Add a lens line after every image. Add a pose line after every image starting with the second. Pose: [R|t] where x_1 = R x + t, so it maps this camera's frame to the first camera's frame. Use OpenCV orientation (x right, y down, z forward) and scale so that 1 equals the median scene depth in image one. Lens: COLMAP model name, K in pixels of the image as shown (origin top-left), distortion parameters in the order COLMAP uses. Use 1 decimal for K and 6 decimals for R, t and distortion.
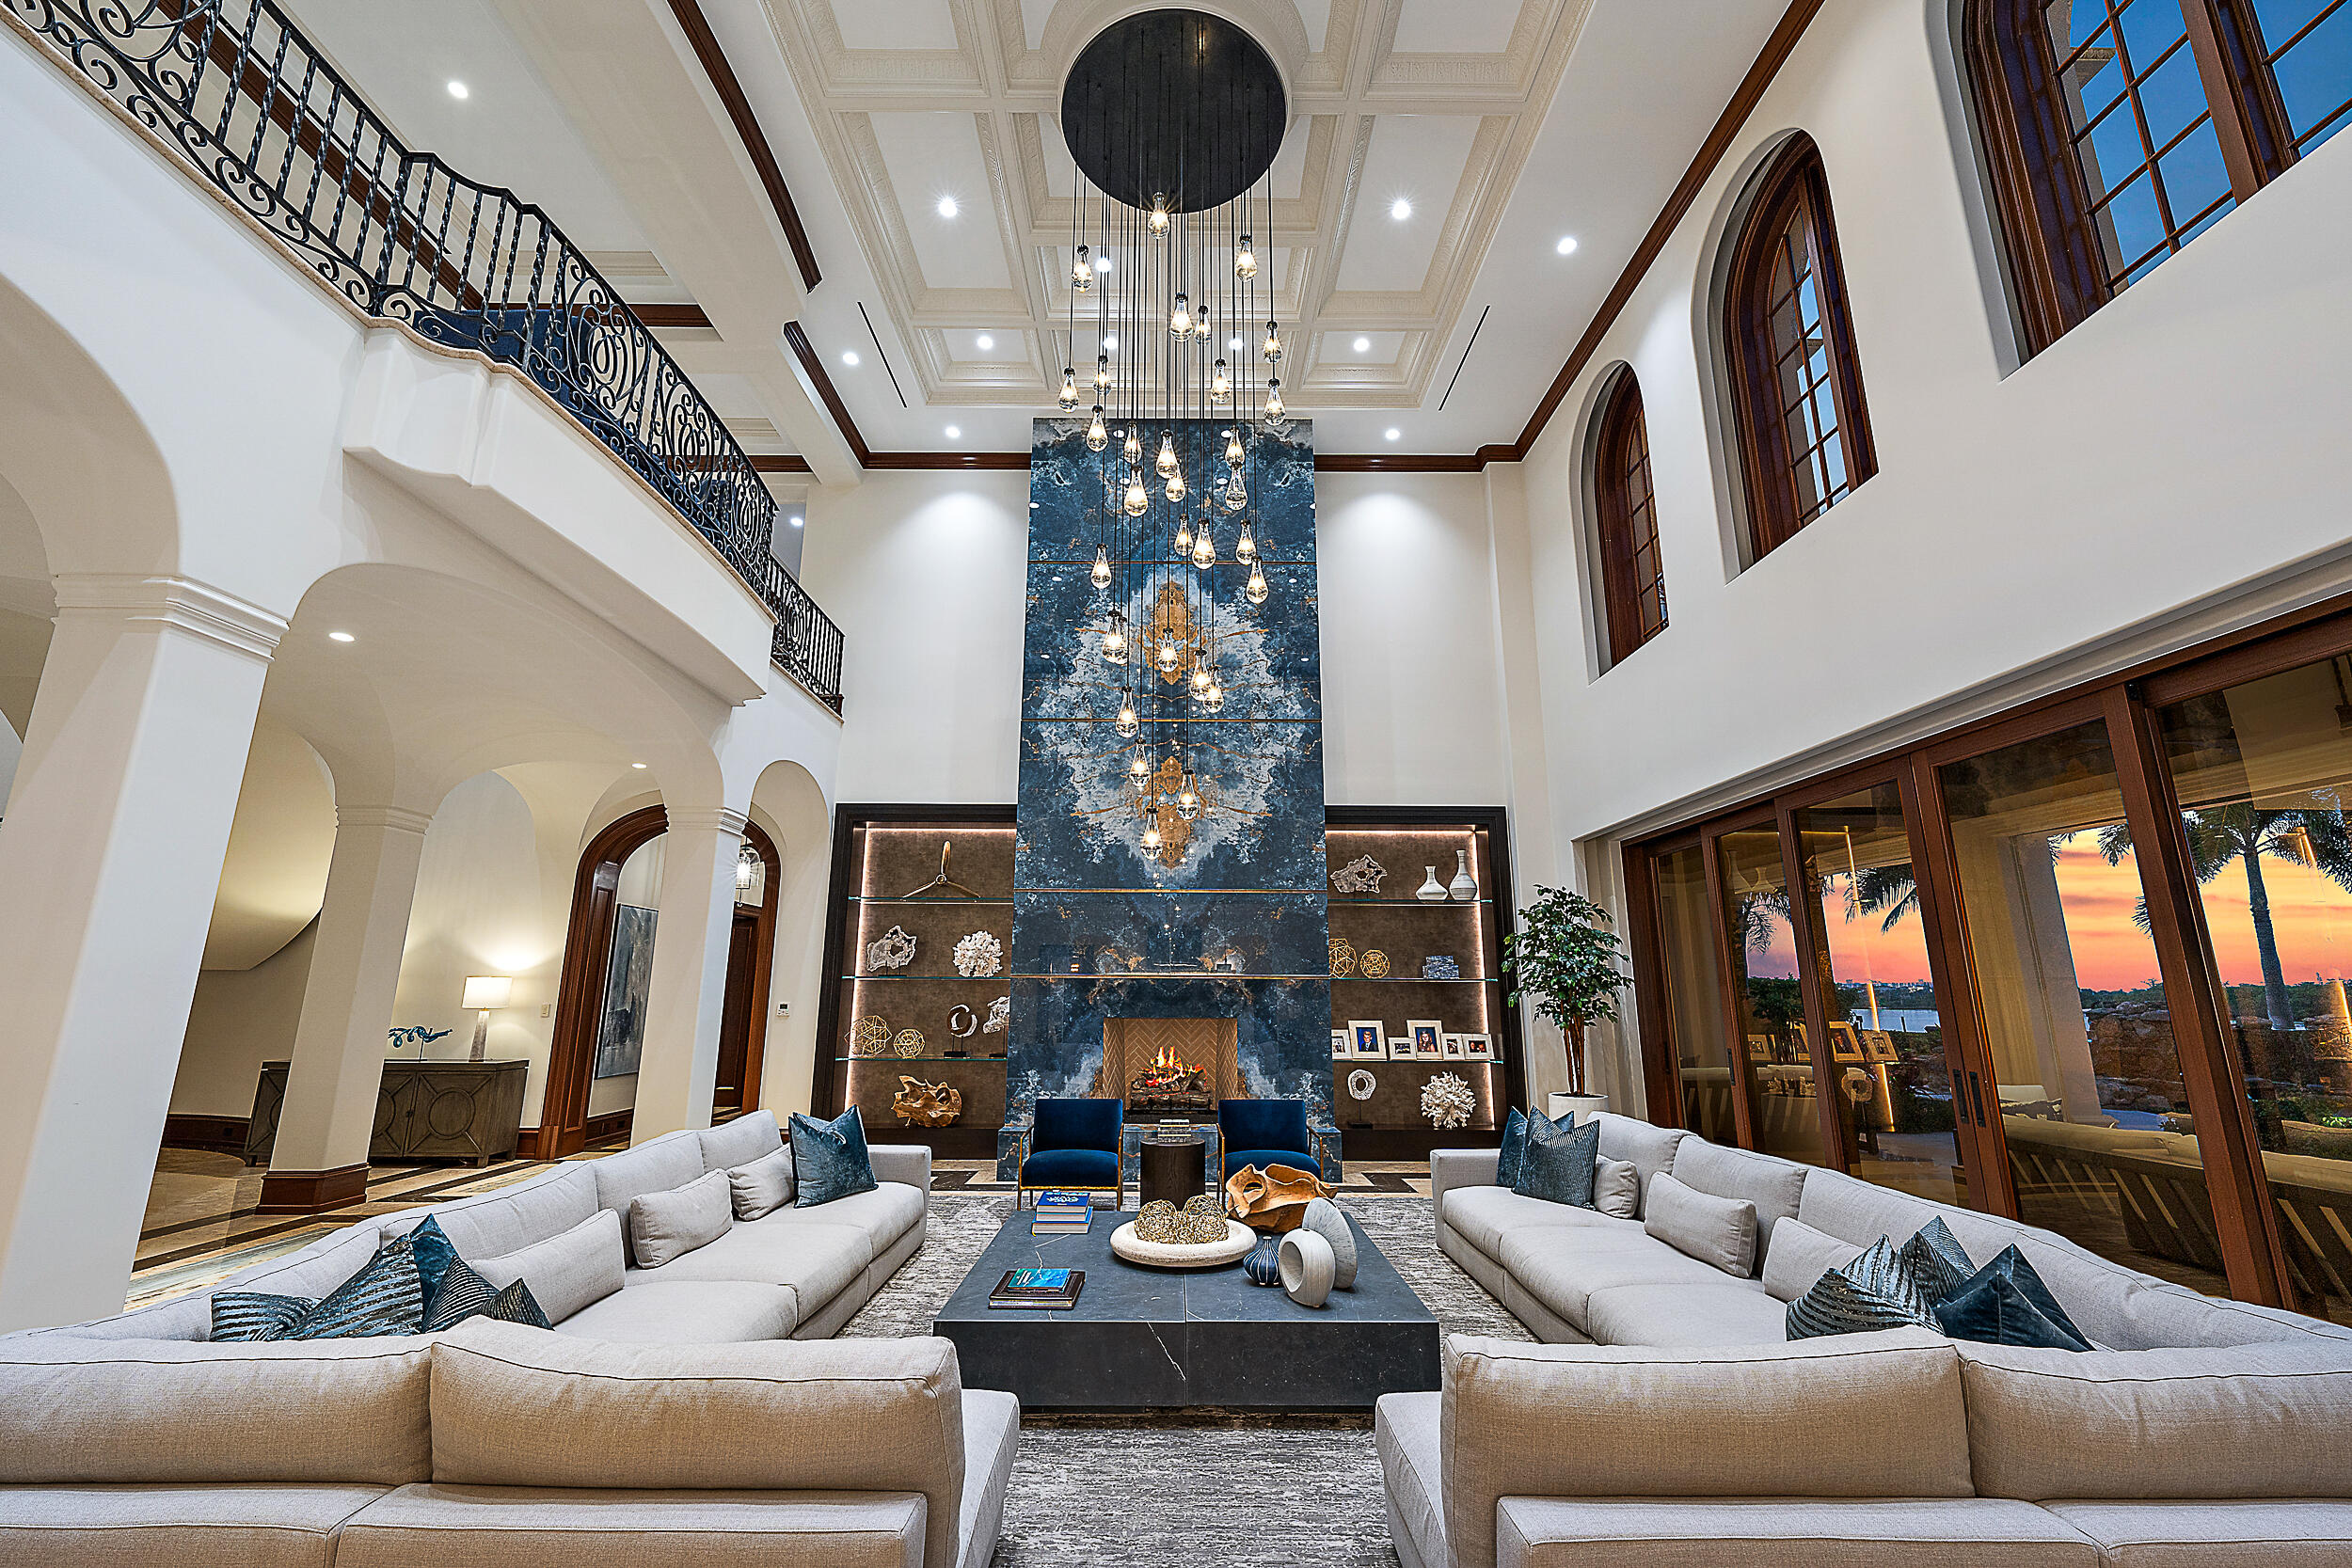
lens RADIAL K [[970.8, 0, 1176.8], [0, 970.8, 775.6], [0, 0, 1]] dist [-0.002576, -0.000086]
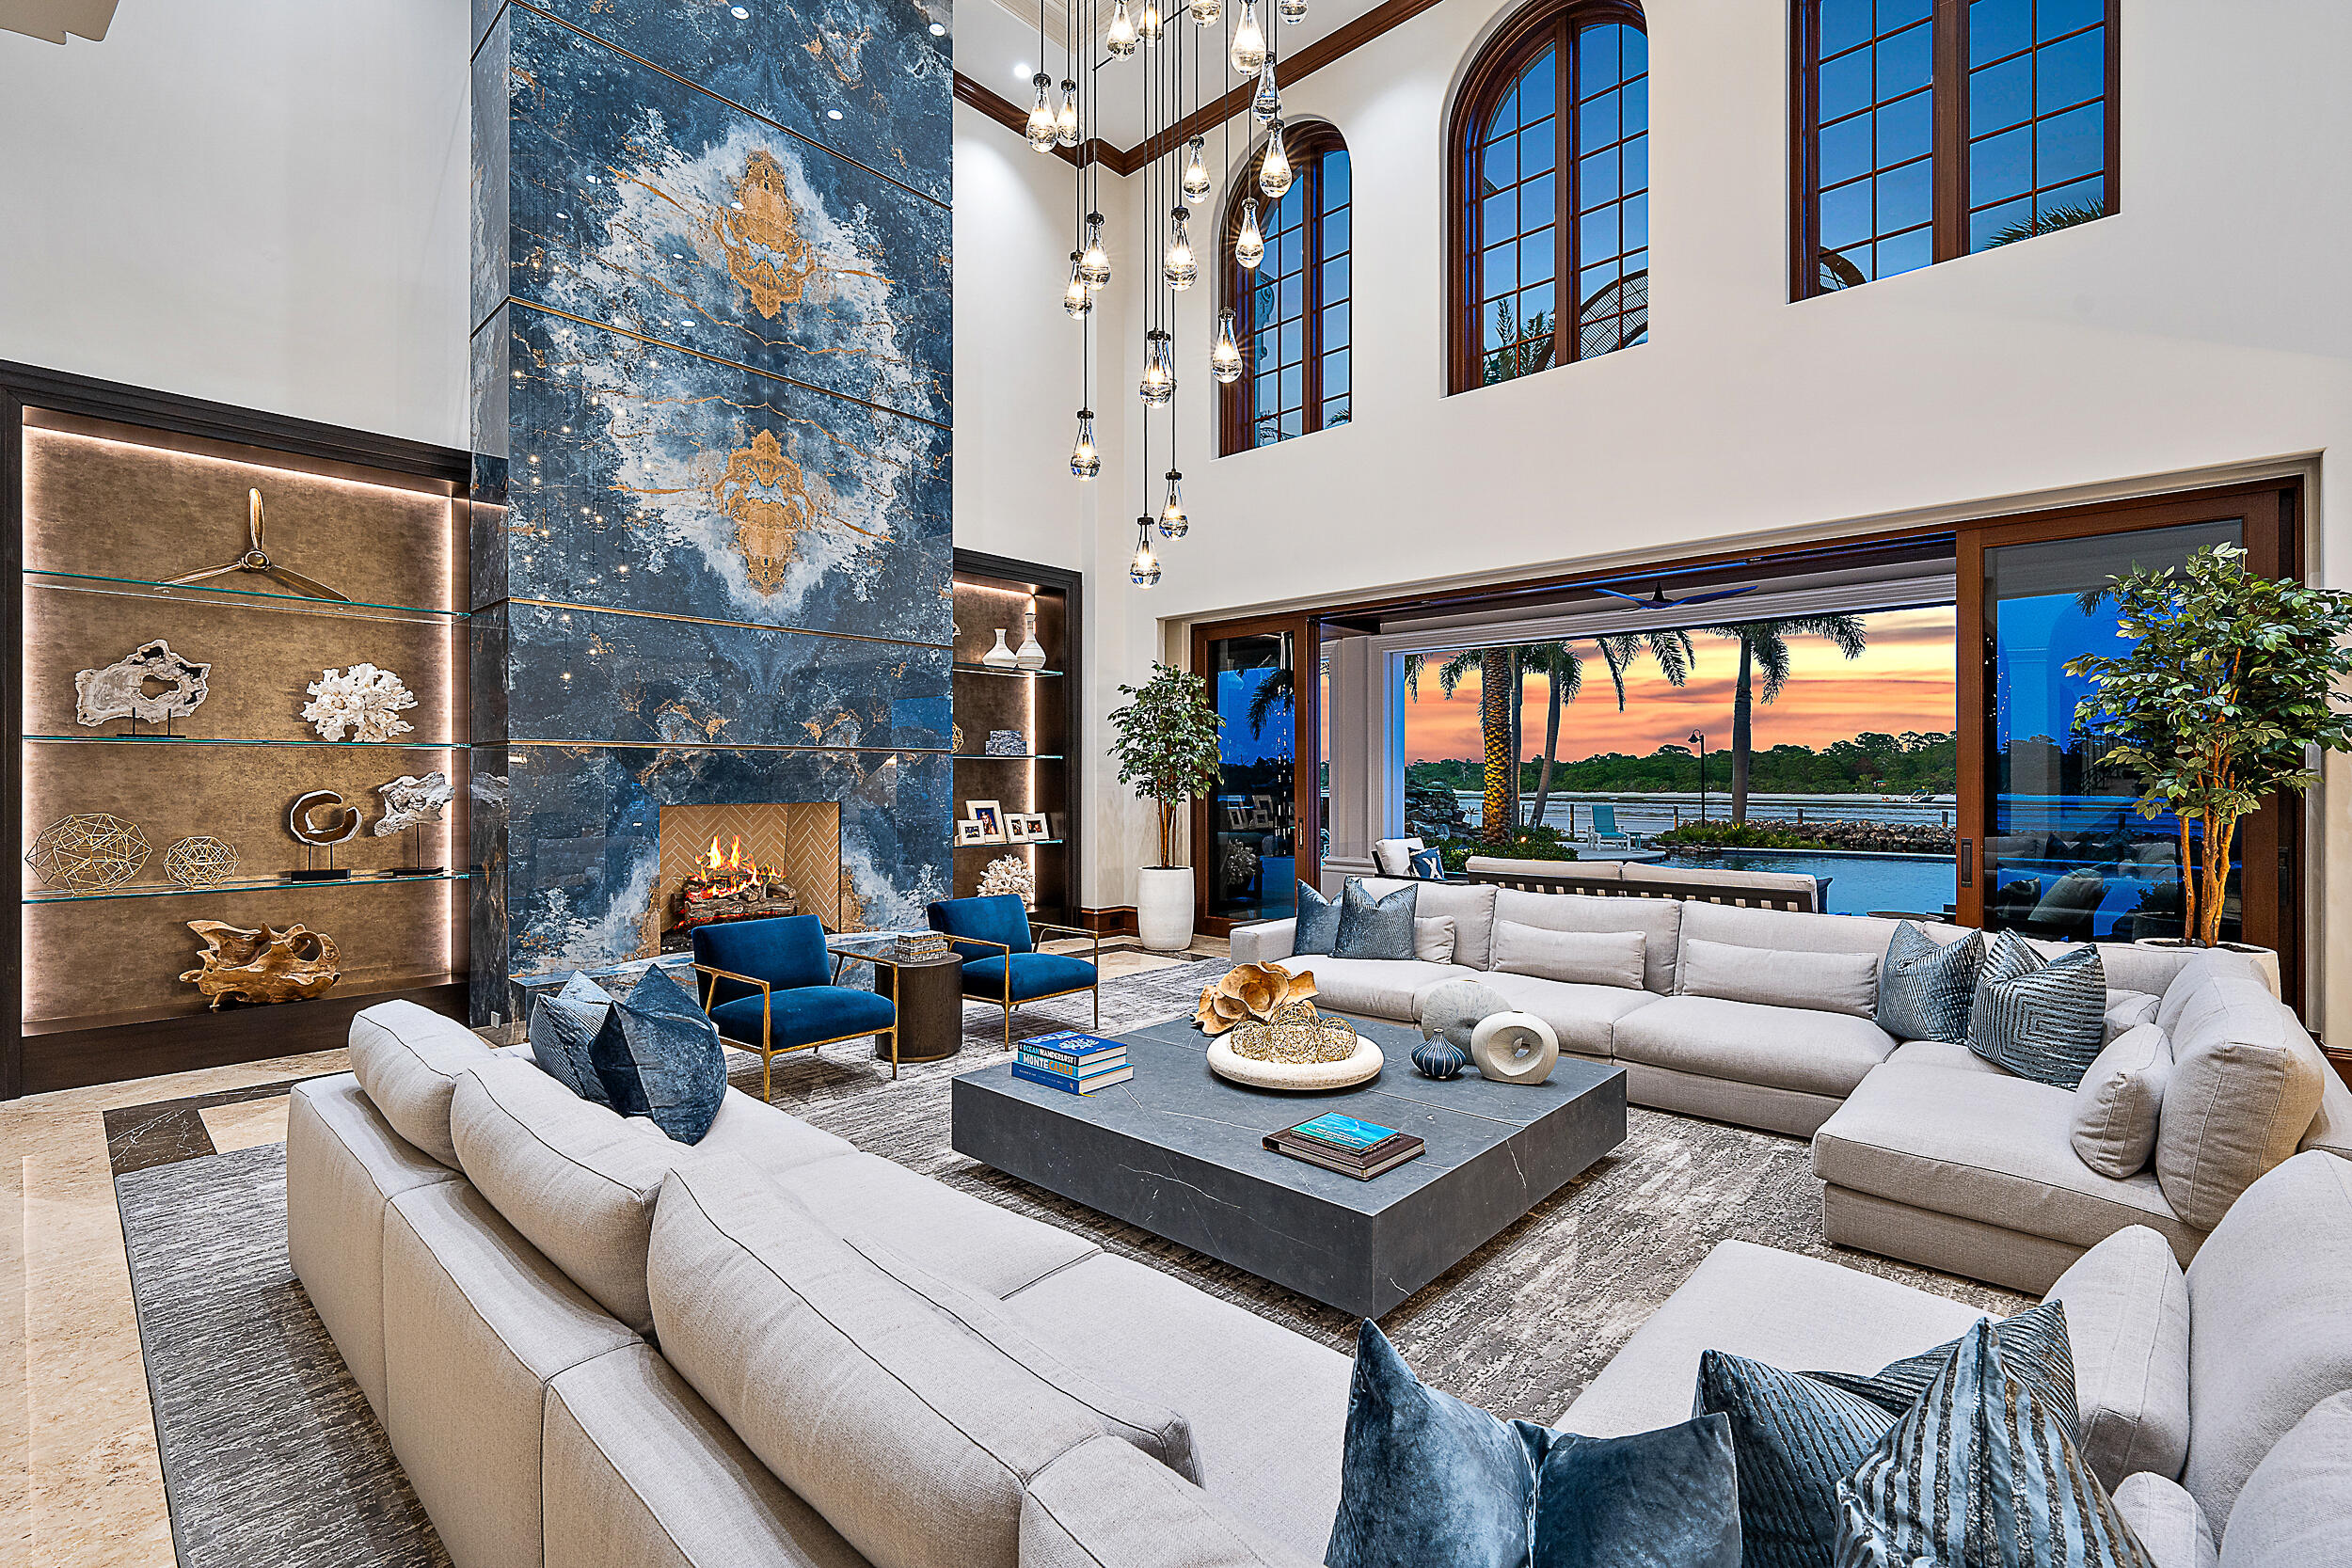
lens RADIAL K [[1039.2, 0, 1176.0], [0, 1039.2, 784.0], [0, 0, 1]] dist [-0.002696, -0.000457]
pose [[0.676542, -0.008103, 0.736359, -0.347203], [-0.160445, 0.974295, 0.158133, 0.060619], [-0.718713, -0.225129, 0.657852, 0.259998]]
